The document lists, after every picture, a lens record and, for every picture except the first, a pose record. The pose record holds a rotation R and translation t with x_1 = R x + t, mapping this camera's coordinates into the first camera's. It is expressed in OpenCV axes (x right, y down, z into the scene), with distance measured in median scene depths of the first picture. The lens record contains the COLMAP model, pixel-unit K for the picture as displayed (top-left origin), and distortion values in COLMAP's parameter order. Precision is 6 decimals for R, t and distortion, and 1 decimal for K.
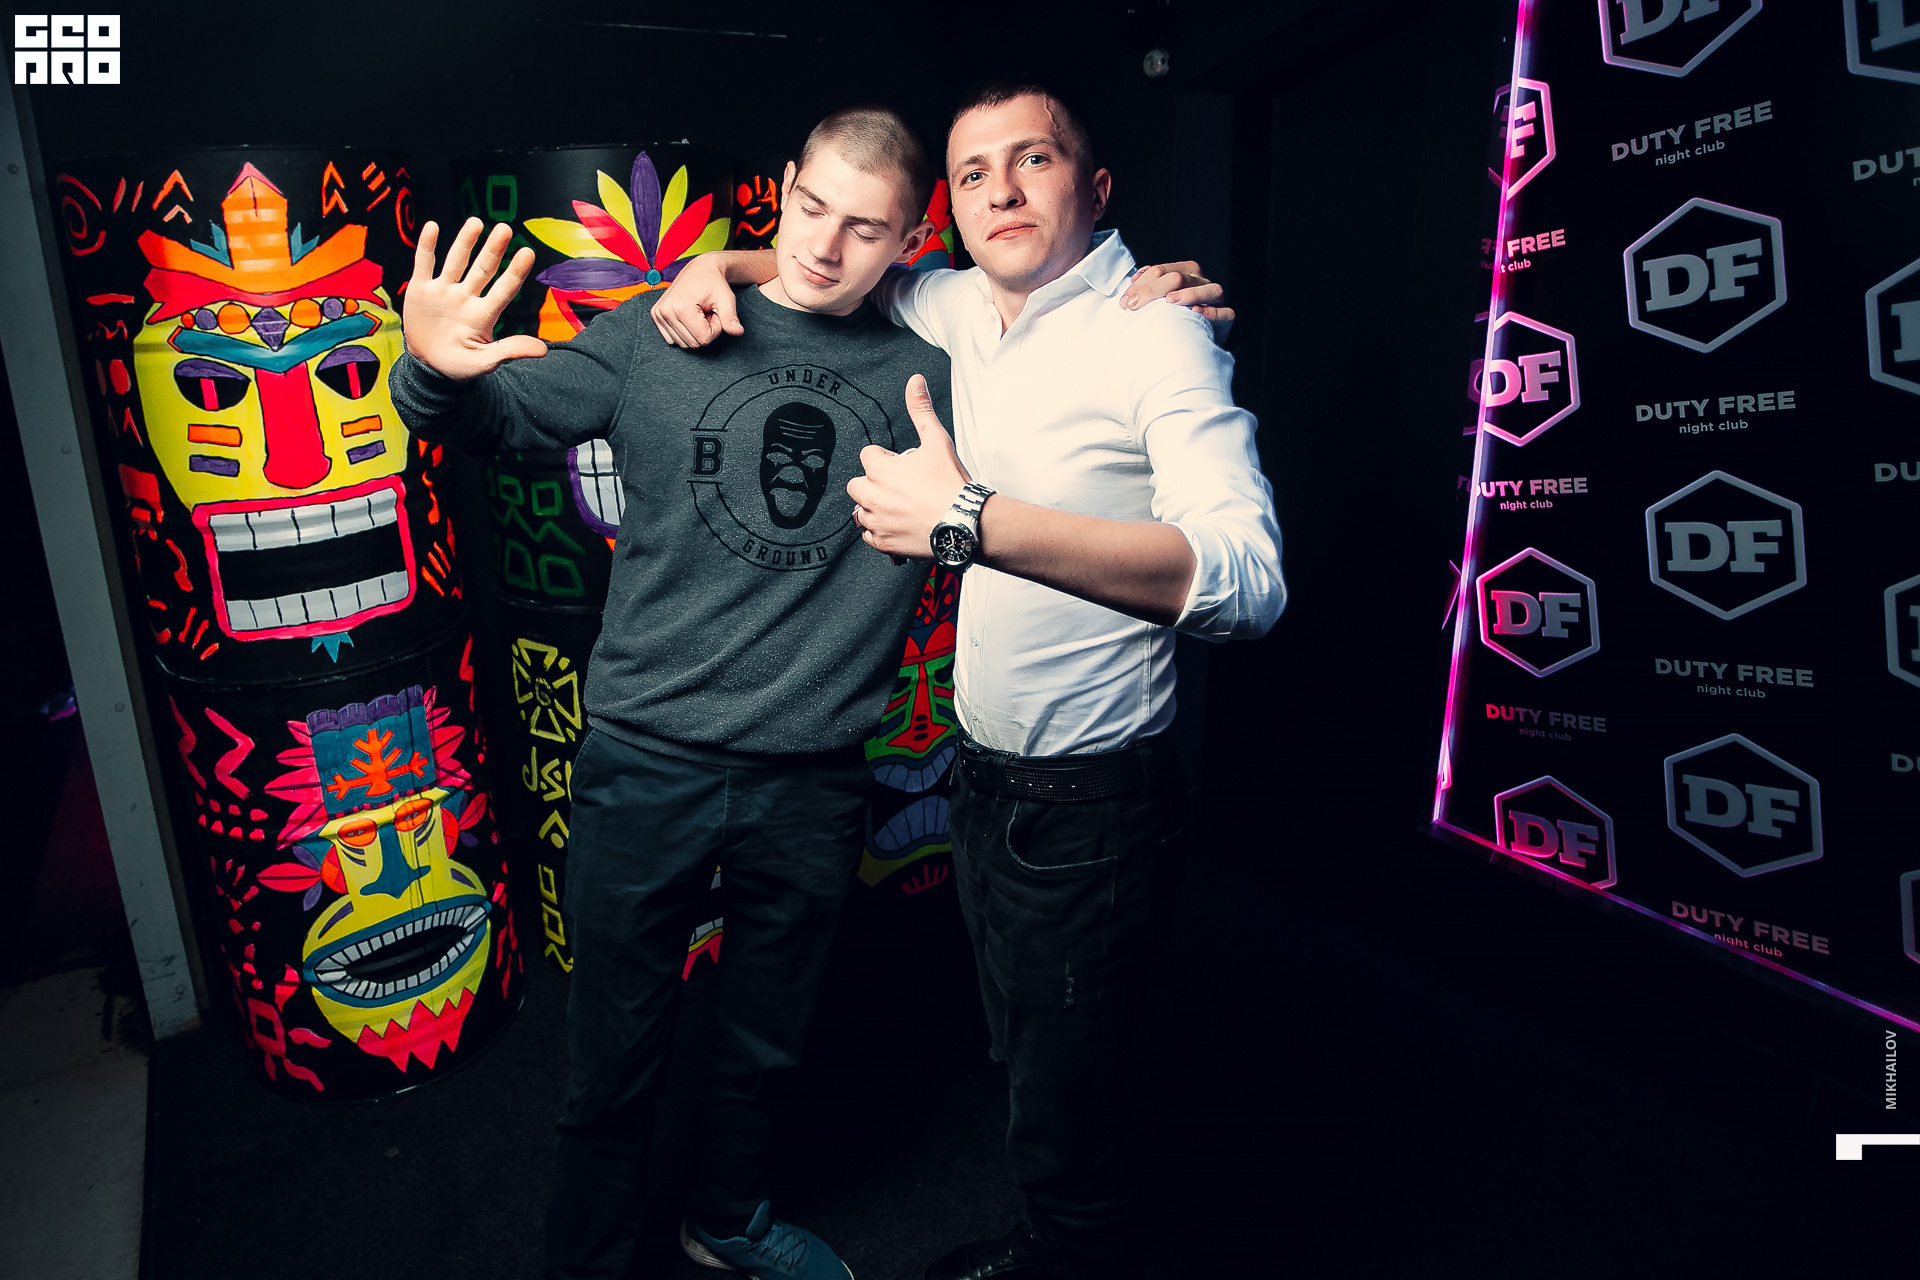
lens RADIAL K [[1104.9, 0, 848.2], [0, 1104.9, 544.2], [0, 0, 1]] dist [-0.064767, 0.024882]
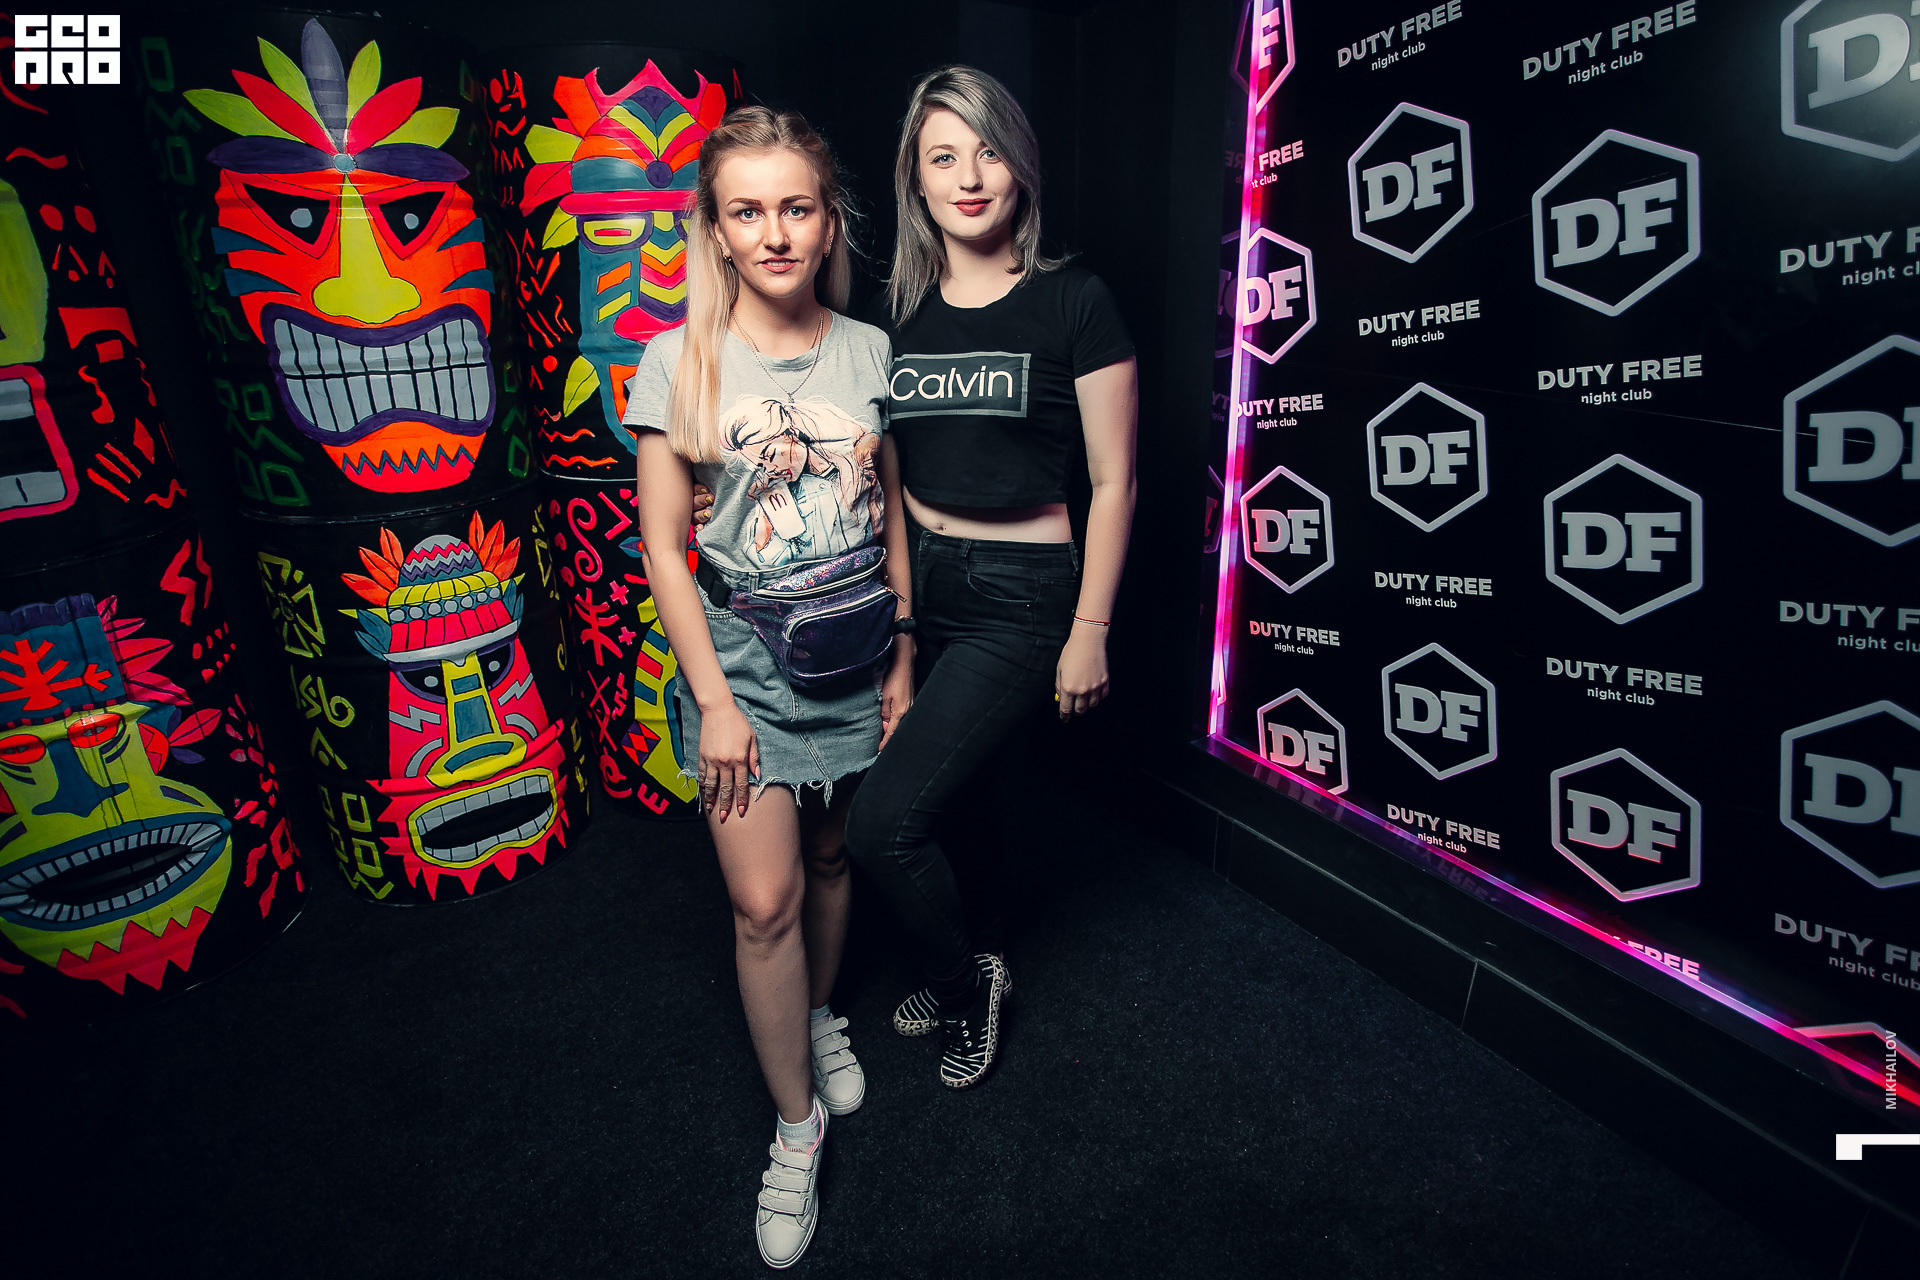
lens RADIAL K [[995.1, 0, 1025.7], [0, 995.1, 587.0], [0, 0, 1]] dist [-0.054705, 0.019679]
pose [[0.995090, 0.000566, 0.098972, 0.323159], [-0.008414, 0.996847, 0.078903, 0.048943], [-0.098615, -0.079348, 0.991957, 0.093522]]
